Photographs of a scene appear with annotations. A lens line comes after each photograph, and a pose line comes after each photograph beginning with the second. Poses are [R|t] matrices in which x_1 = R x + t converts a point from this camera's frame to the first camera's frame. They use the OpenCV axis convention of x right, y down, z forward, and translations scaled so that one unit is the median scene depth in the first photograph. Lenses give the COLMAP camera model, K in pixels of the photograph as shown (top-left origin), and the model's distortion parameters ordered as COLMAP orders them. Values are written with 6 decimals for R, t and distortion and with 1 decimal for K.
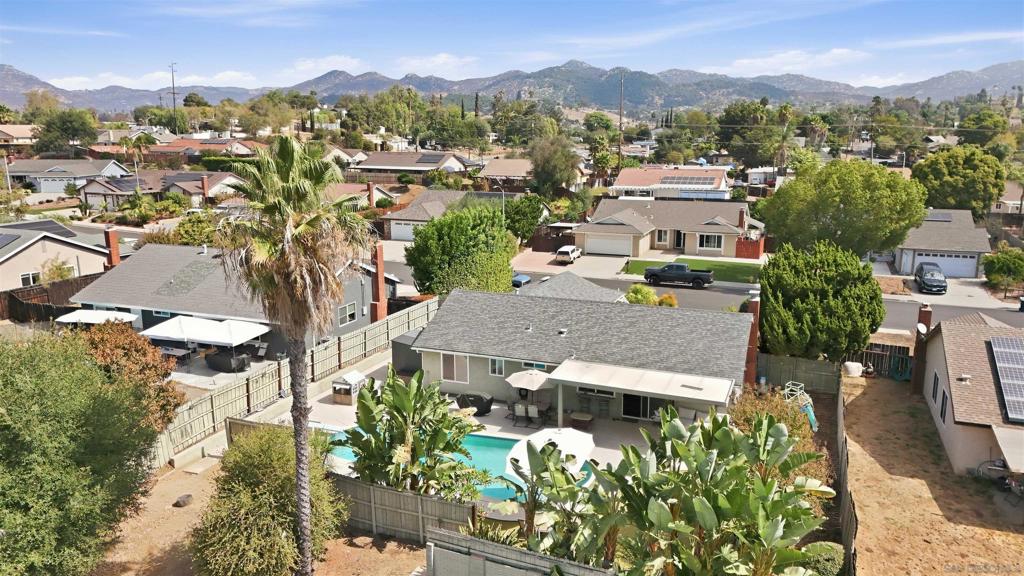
lens RADIAL K [[750.2, 0, 512.2], [0, 750.2, 291.1], [0, 0, 1]] dist [0.070634, -0.059737]
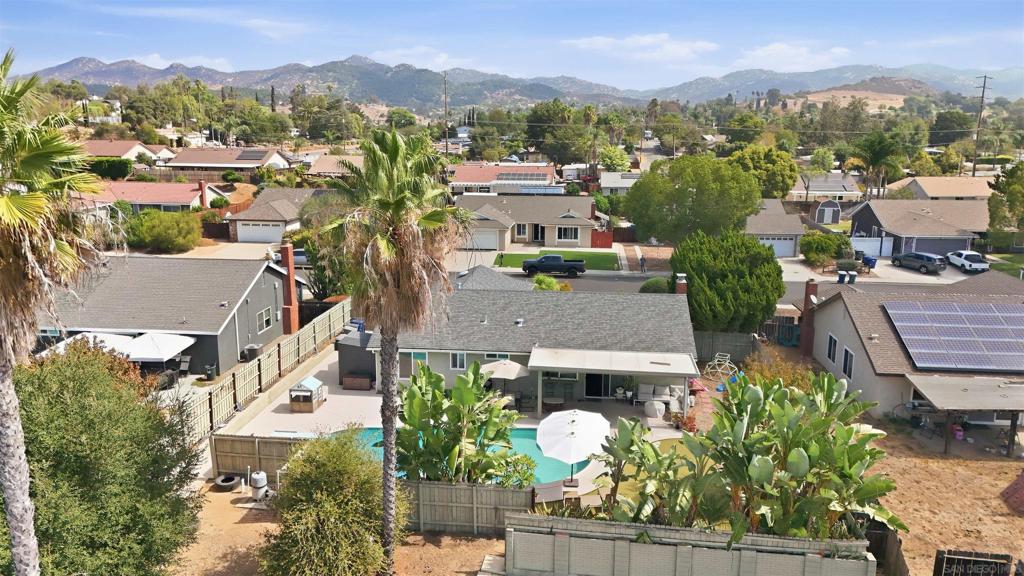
lens RADIAL K [[750.2, 0, 514.1], [0, 750.2, 293.8], [0, 0, 1]] dist [0.070634, -0.059737]
pose [[0.962797, -0.053567, 0.264864, -0.188078], [0.051731, 0.998564, 0.013908, 0.000834], [-0.265228, 0.000311, 0.964186, 0.006781]]
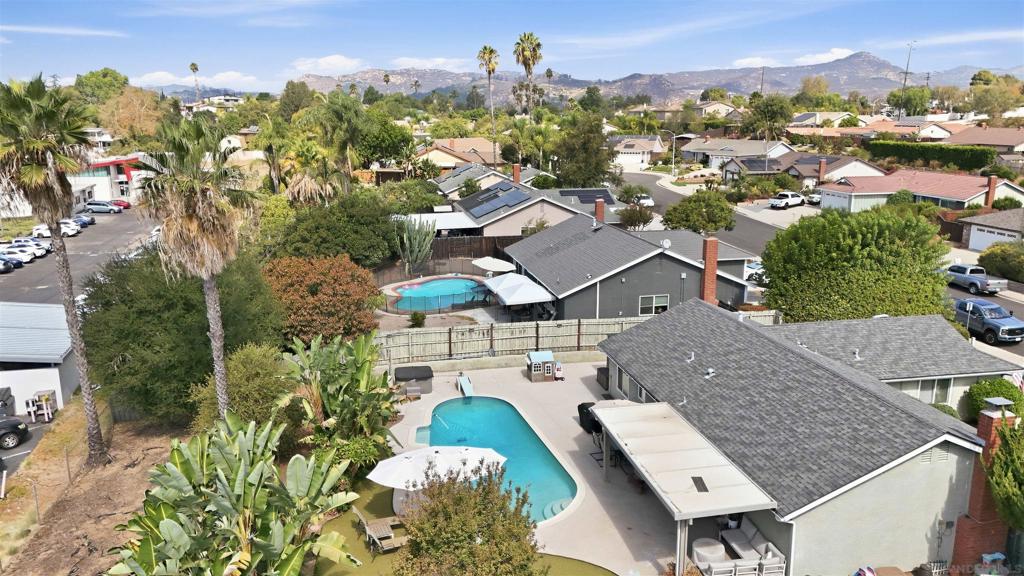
lens RADIAL K [[750.2, 0, 509.7], [0, 750.2, 288.3], [0, 0, 1]] dist [0.070634, -0.059737]
pose [[0.553712, 0.190236, -0.810687, 0.517076], [-0.174394, 0.978457, 0.110491, -0.074711], [0.814242, 0.080199, 0.574959, 0.344592]]
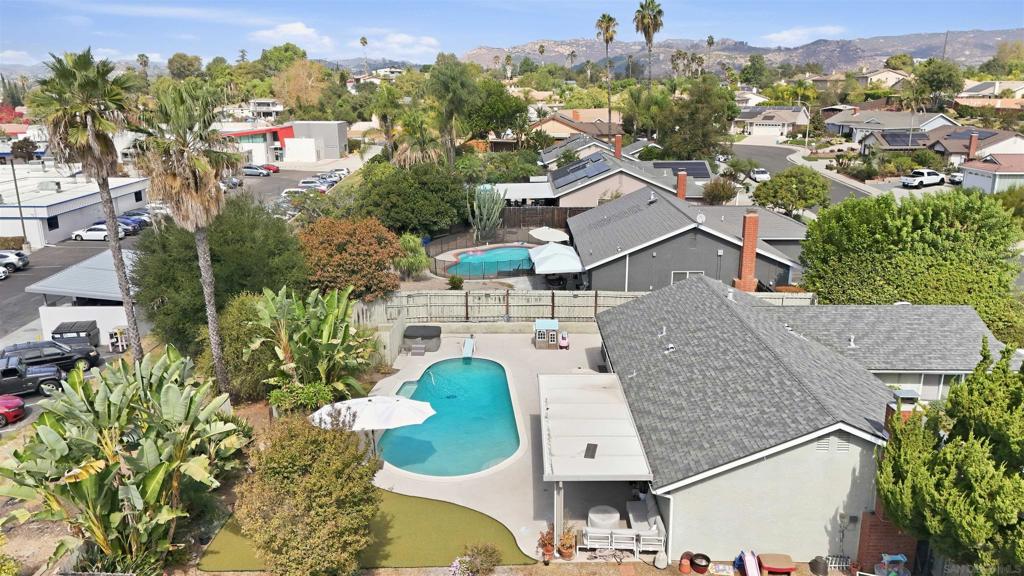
lens RADIAL K [[750.2, 0, 508.6], [0, 750.2, 285.4], [0, 0, 1]] dist [0.070634, -0.059737]
pose [[0.365205, 0.241912, -0.898946, 0.620039], [-0.194332, 0.964183, 0.180519, -0.104500], [0.910418, 0.108767, 0.399136, 0.490727]]
